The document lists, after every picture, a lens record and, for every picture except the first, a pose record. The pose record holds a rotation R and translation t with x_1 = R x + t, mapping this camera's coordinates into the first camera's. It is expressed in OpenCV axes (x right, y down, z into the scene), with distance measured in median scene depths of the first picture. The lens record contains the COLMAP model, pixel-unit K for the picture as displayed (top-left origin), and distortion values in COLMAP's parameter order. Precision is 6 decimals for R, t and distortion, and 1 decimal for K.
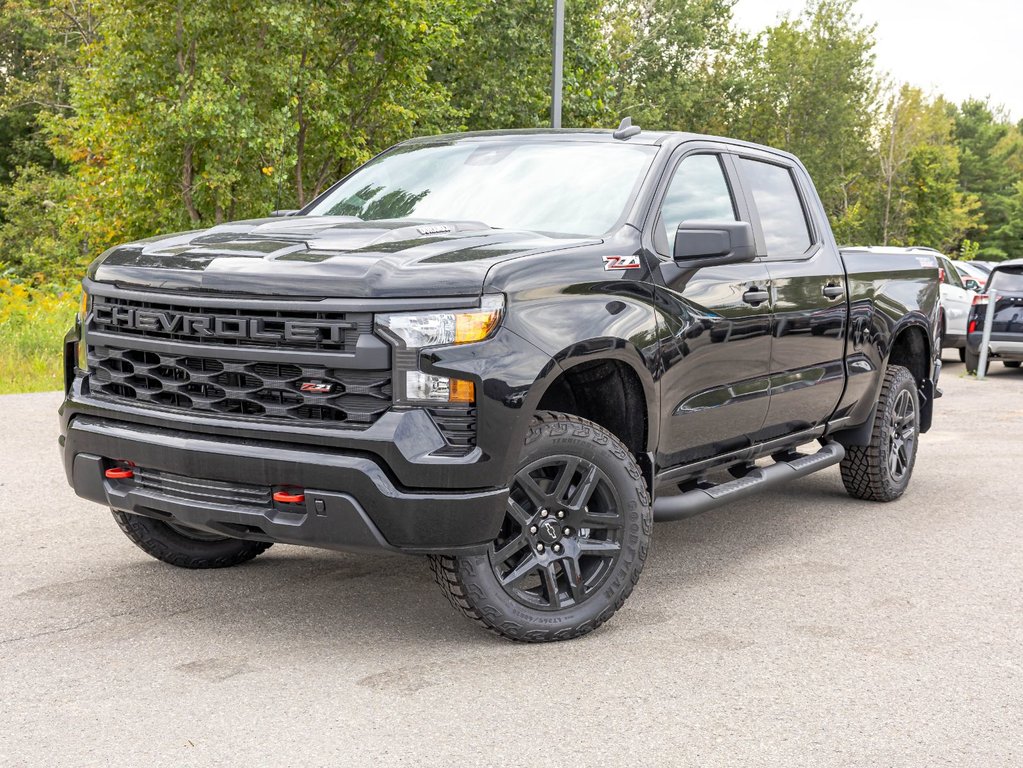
lens RADIAL K [[1470.7, 0, 511.5], [0, 1470.7, 384.0], [0, 0, 1]] dist [0.019167, 0.114960]
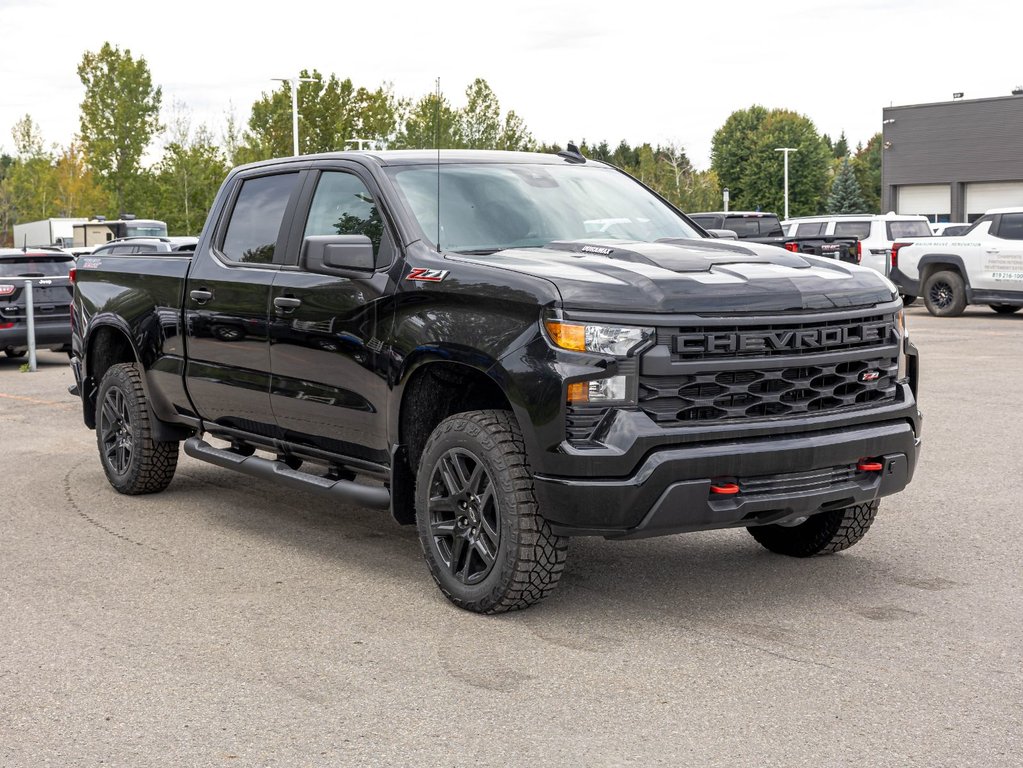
lens RADIAL K [[1470.7, 0, 511.5], [0, 1470.7, 384.0], [0, 0, 1]] dist [0.019167, 0.114960]
pose [[0.417465, -0.126702, 0.899816, -1.333346], [0.120865, 0.989175, 0.083209, -0.127053], [-0.900619, 0.074020, 0.428260, 0.705896]]
